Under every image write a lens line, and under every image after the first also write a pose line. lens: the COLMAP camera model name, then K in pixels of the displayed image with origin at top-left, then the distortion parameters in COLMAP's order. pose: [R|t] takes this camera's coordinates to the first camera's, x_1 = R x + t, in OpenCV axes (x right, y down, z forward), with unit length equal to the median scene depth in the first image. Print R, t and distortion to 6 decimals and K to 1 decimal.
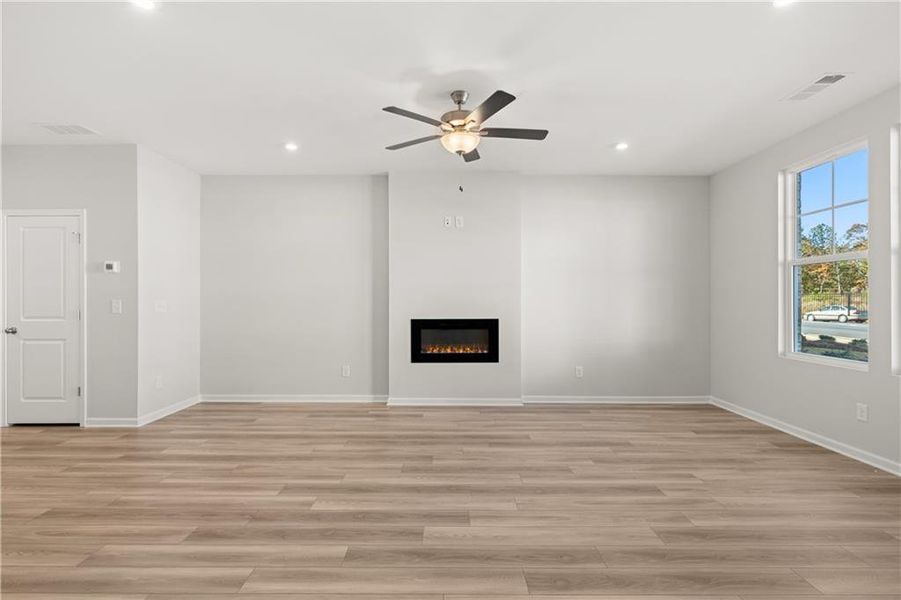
lens RADIAL K [[431.4, 0, 447.8], [0, 431.4, 301.2], [0, 0, 1]] dist [-0.004758, 0.000024]
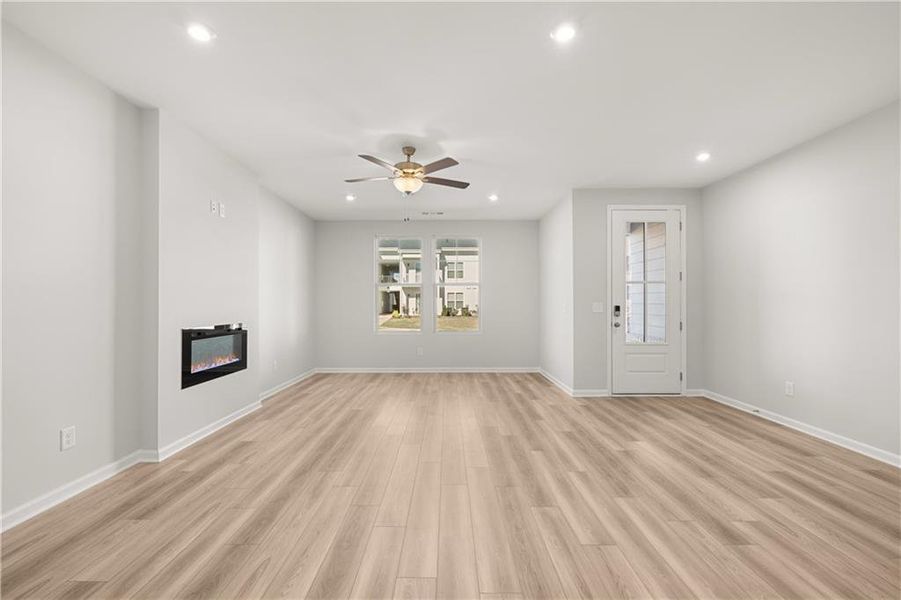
lens RADIAL K [[375.3, 0, 448.3], [0, 375.3, 299.2], [0, 0, 1]] dist [-0.001479, -0.000356]
pose [[-0.002618, 0.014885, 0.999886, -0.947447], [-0.000477, 0.999889, -0.014887, 0.001345], [-0.999996, -0.000515, -0.002611, 0.740372]]
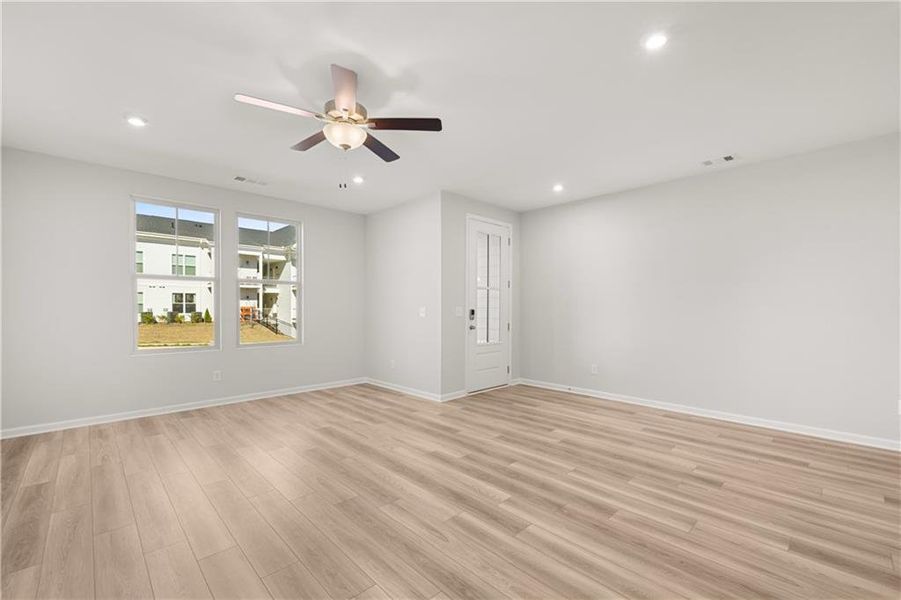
lens RADIAL K [[380.9, 0, 447.3], [0, 380.9, 308.8], [0, 0, 1]] dist [-0.000079, -0.000242]
pose [[-0.689350, -0.000851, 0.724428, -0.602088], [-0.001032, 0.999999, 0.000193, 0.001375], [-0.724428, -0.000614, -0.689350, 1.183474]]
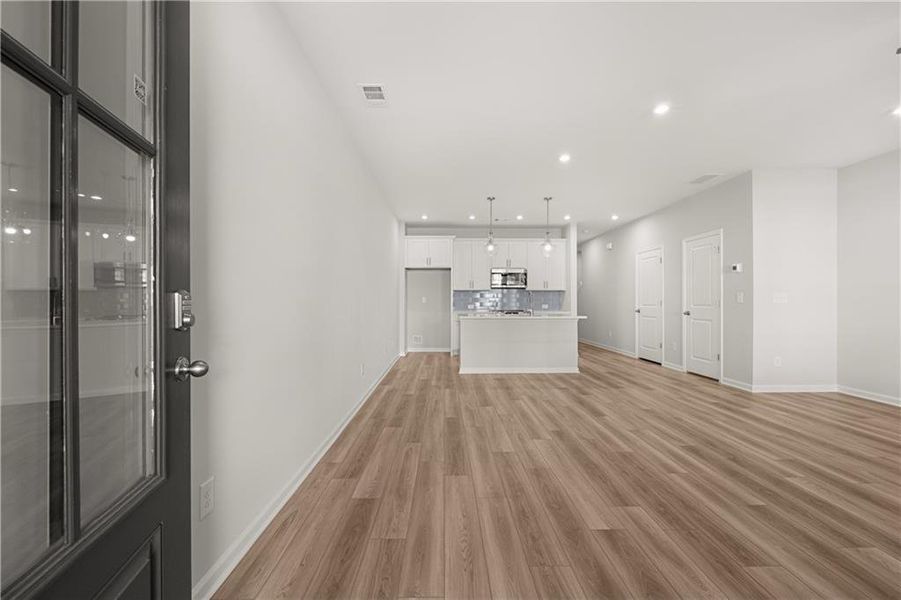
lens RADIAL K [[375.3, 0, 448.3], [0, 375.3, 299.2], [0, 0, 1]] dist [-0.001479, -0.000356]
pose [[0.015973, -0.003656, -0.999866, 0.406820], [0.001376, 0.999992, -0.003634, 0.022143], [0.999871, -0.001318, 0.015978, 0.089969]]
